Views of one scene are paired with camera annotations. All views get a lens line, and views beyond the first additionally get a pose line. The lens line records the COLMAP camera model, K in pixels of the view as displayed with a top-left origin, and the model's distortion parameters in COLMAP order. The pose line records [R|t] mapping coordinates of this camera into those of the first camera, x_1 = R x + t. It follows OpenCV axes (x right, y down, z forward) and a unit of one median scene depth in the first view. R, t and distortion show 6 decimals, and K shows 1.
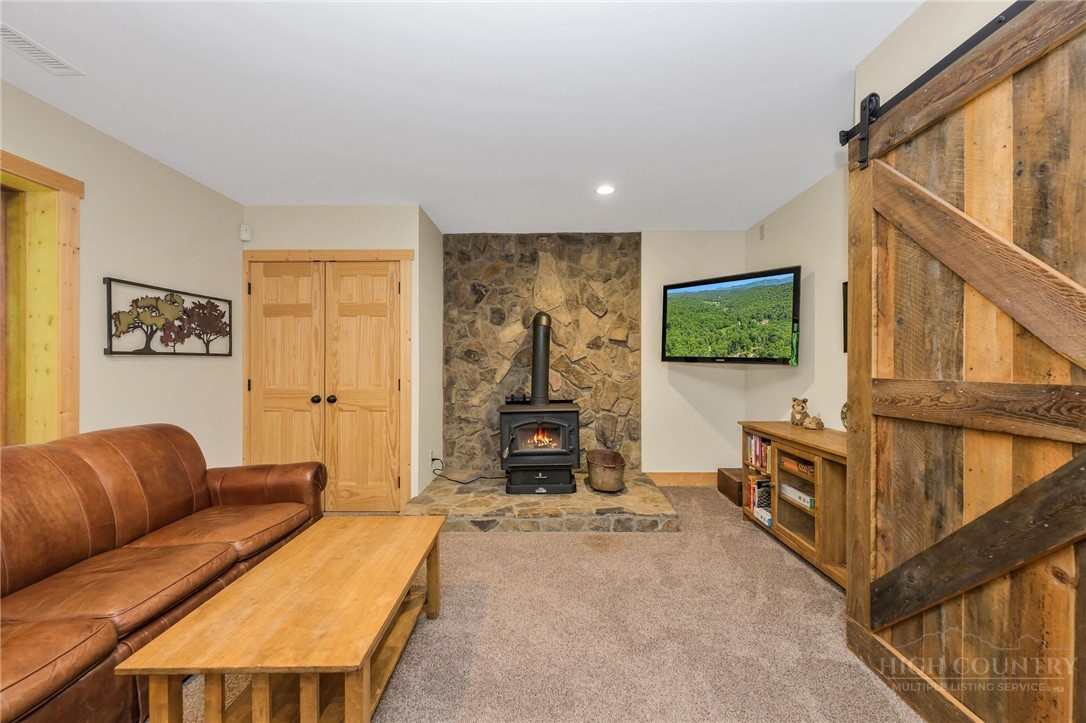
lens RADIAL K [[434.1, 0, 539.1], [0, 434.1, 362.9], [0, 0, 1]] dist [-0.000967, 0.000097]
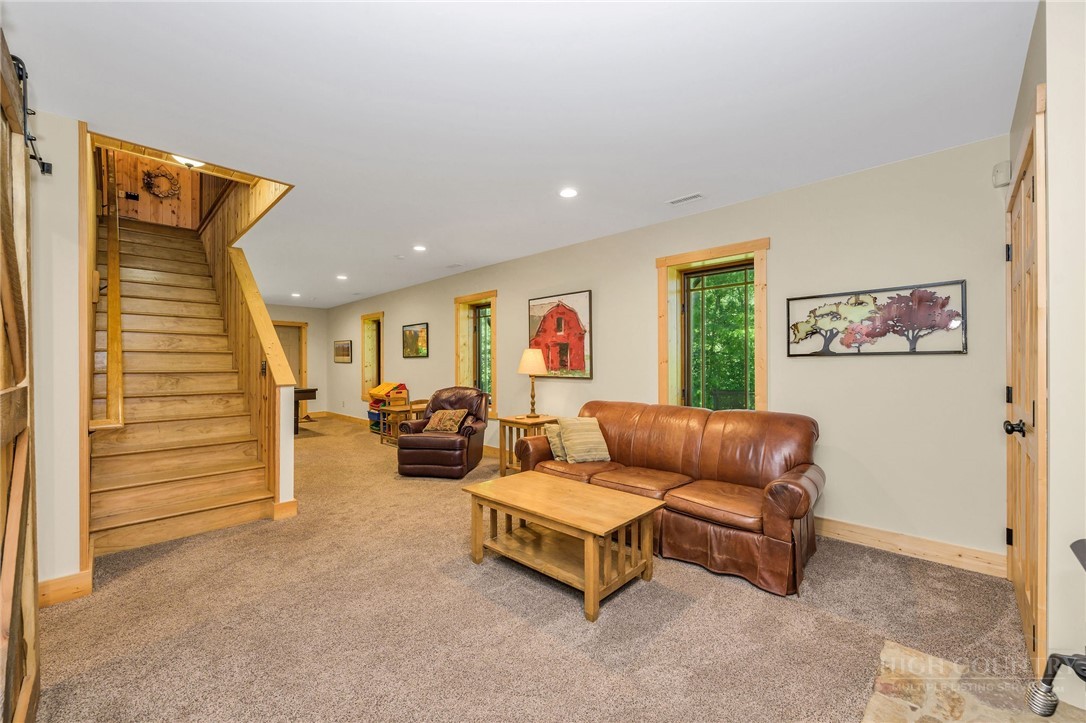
lens RADIAL K [[434.1, 0, 542.2], [0, 434.1, 363.5], [0, 0, 1]] dist [-0.000967, 0.000097]
pose [[-0.687654, 0.003950, -0.726028, 0.427524], [0.006739, 0.999977, -0.000942, -0.003240], [0.726008, -0.005540, -0.687664, 1.216140]]
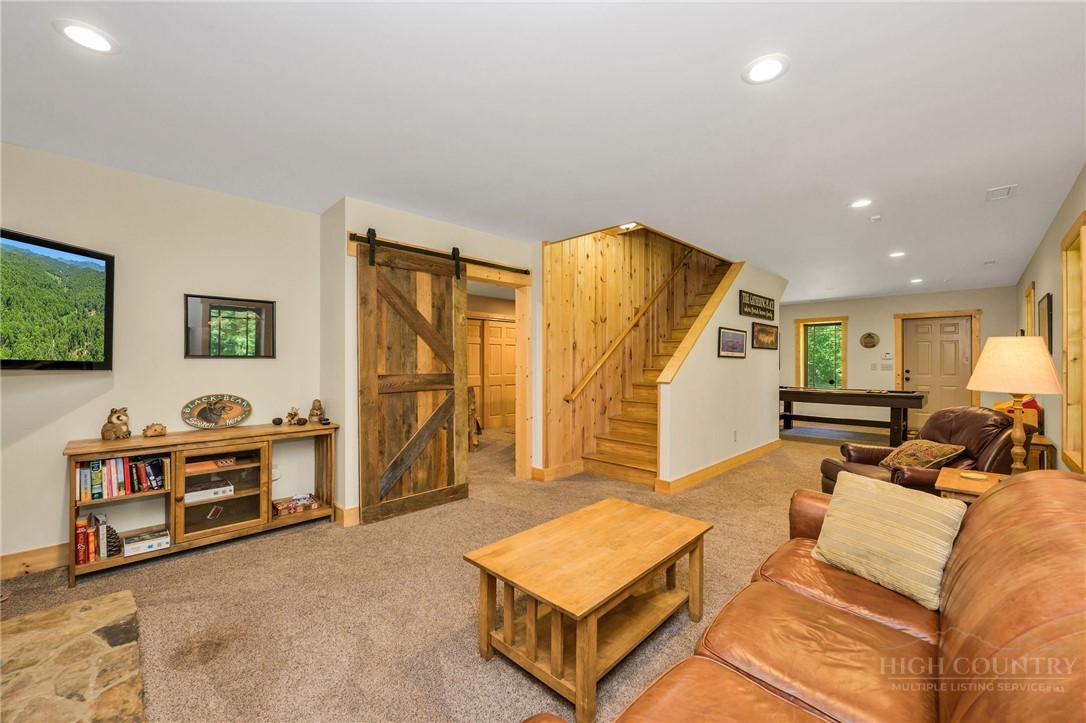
lens RADIAL K [[434.1, 0, 543.7], [0, 434.1, 361.5], [0, 0, 1]] dist [-0.000967, 0.000097]
pose [[-0.721020, 0.000682, 0.692914, -0.714847], [-0.002771, 0.999989, -0.003868, -0.013272], [-0.692909, -0.004709, -0.721010, 1.183334]]
